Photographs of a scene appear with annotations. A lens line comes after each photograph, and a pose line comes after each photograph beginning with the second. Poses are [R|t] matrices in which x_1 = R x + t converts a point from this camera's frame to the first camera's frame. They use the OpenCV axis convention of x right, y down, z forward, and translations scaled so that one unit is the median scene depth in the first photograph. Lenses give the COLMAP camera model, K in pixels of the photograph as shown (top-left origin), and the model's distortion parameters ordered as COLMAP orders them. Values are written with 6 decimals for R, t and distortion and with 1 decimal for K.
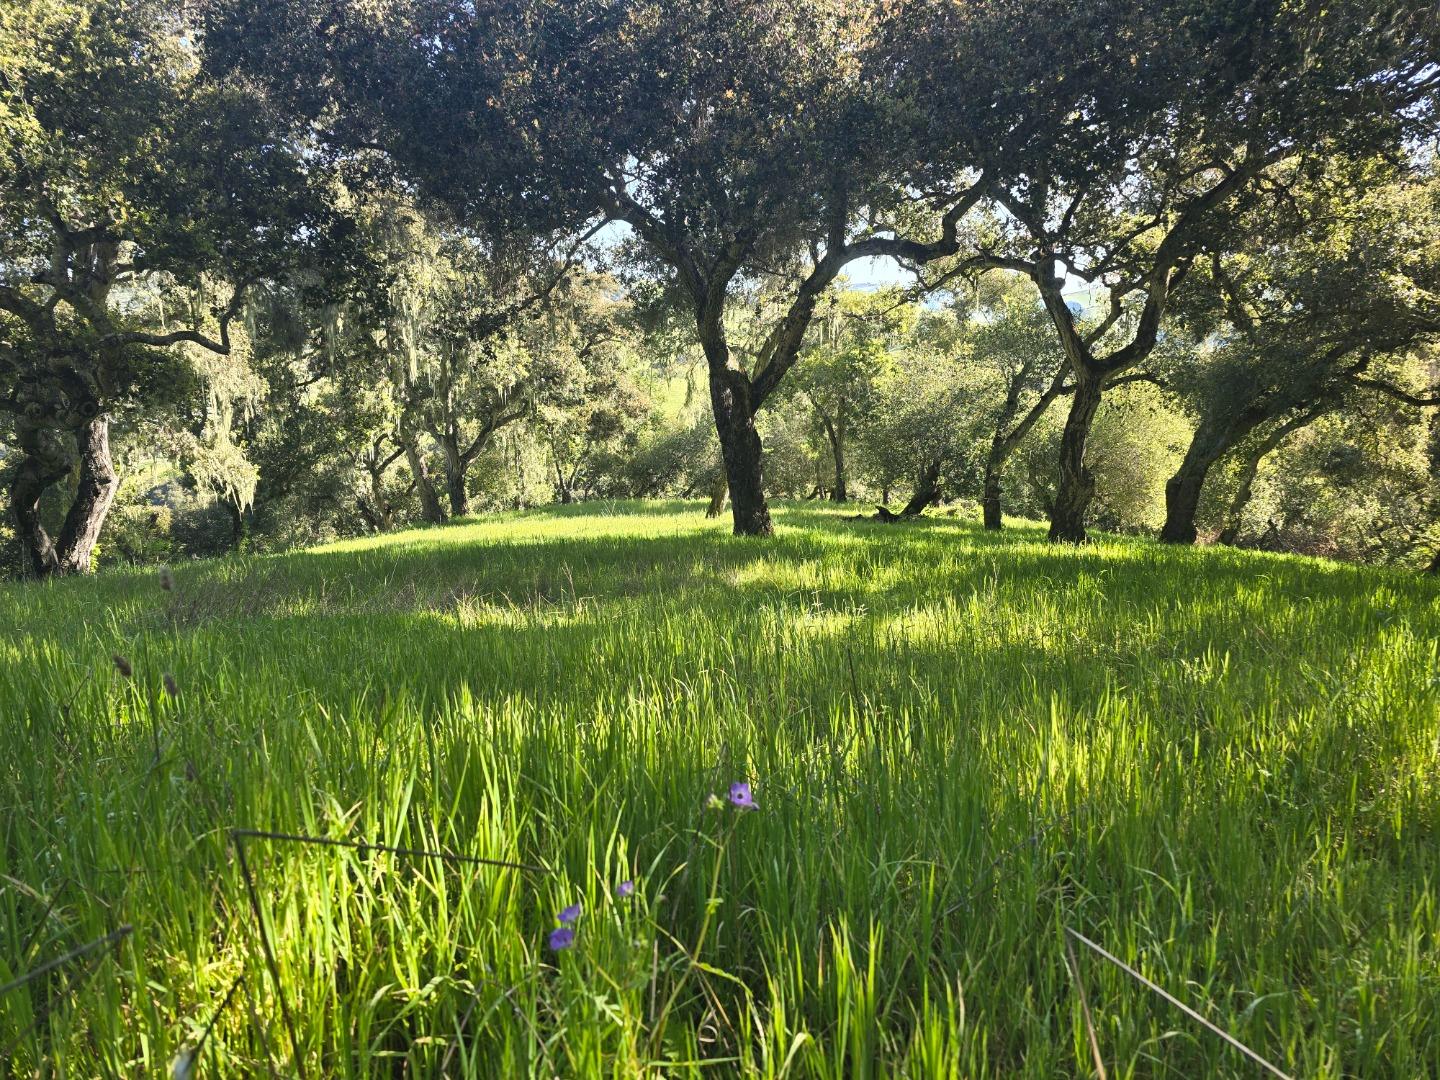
lens RADIAL K [[943.1, 0, 716.5], [0, 943.1, 535.9], [0, 0, 1]] dist [0.066643, -0.063684]
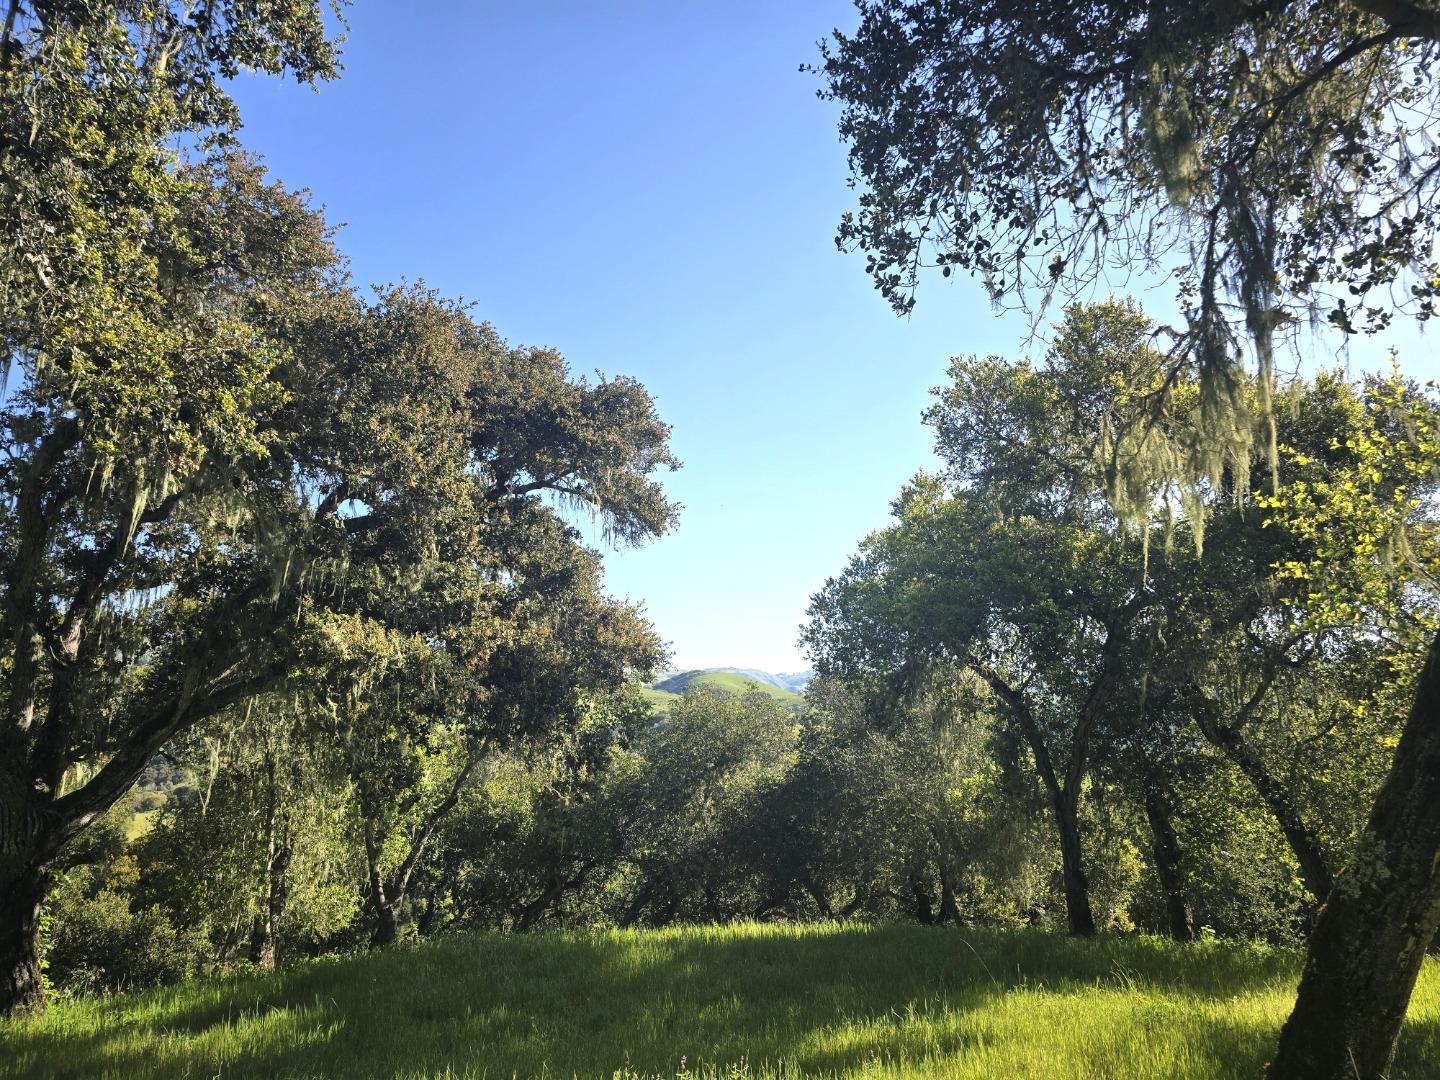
lens RADIAL K [[943.1, 0, 716.5], [0, 943.1, 535.9], [0, 0, 1]] dist [0.066643, -0.063684]
pose [[0.989891, 0.053321, 0.131423, -0.103470], [0.002041, 0.921185, -0.389118, -0.043606], [-0.141813, 0.385453, 0.911765, 0.700242]]
